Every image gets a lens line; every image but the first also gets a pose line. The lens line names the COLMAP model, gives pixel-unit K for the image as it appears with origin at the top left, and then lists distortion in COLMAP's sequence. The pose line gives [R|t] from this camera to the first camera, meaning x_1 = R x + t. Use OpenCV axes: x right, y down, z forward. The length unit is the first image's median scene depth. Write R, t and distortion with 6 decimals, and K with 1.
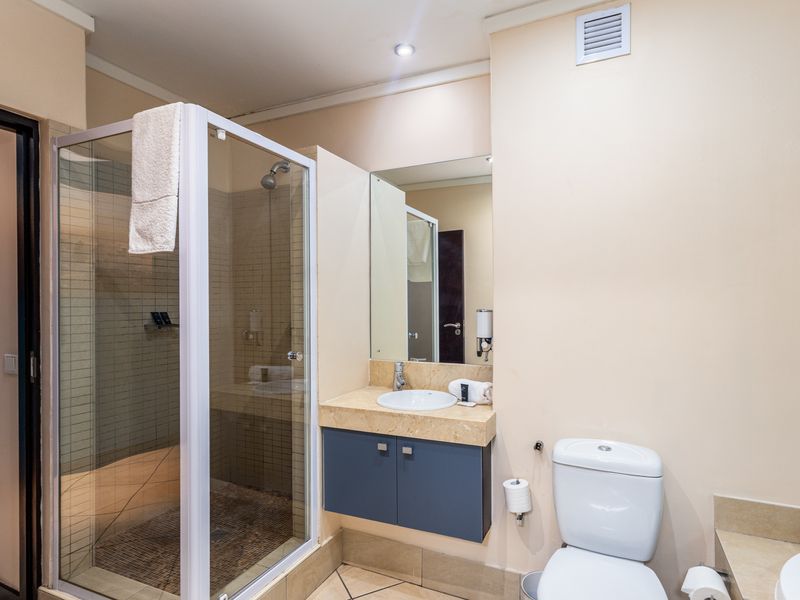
lens RADIAL K [[442.4, 0, 402.0], [0, 442.4, 300.7], [0, 0, 1]] dist [0.002250, 0.001454]
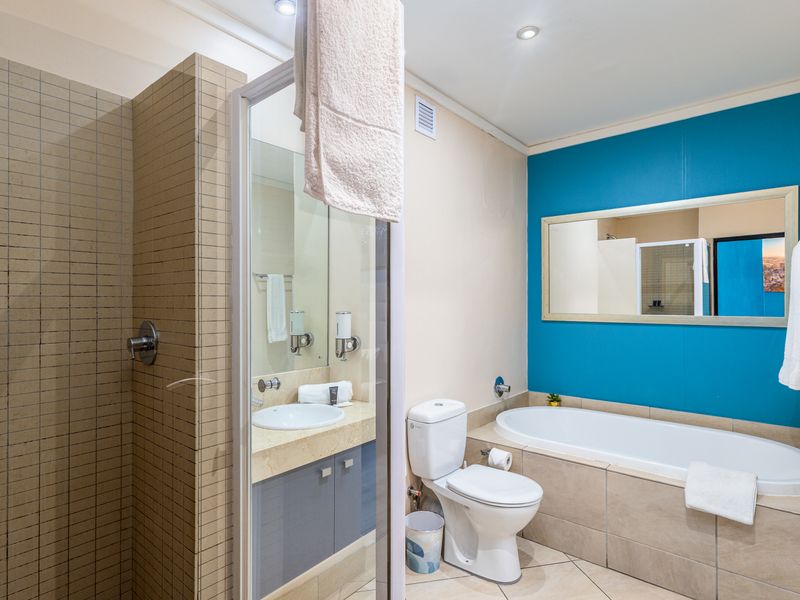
lens RADIAL K [[442.4, 0, 400.7], [0, 442.4, 302.1], [0, 0, 1]] dist [0.002250, 0.001454]
pose [[0.253601, 0.008215, 0.967274, -0.848267], [0.000627, 0.999962, -0.008657, 0.006414], [-0.967309, 0.002802, 0.253586, 0.642990]]
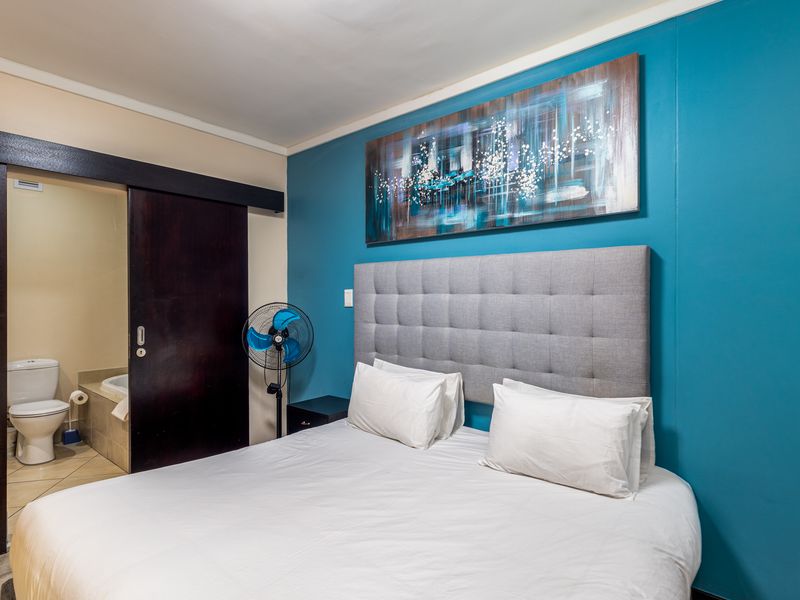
lens RADIAL K [[442.4, 0, 399.7], [0, 442.4, 300.1], [0, 0, 1]] dist [0.002250, 0.001454]
pose [[0.273789, 0.000865, 0.961789, -1.043899], [0.000229, 1.000000, -0.000965, 0.013998], [-0.961790, 0.000485, 0.273789, -1.245742]]
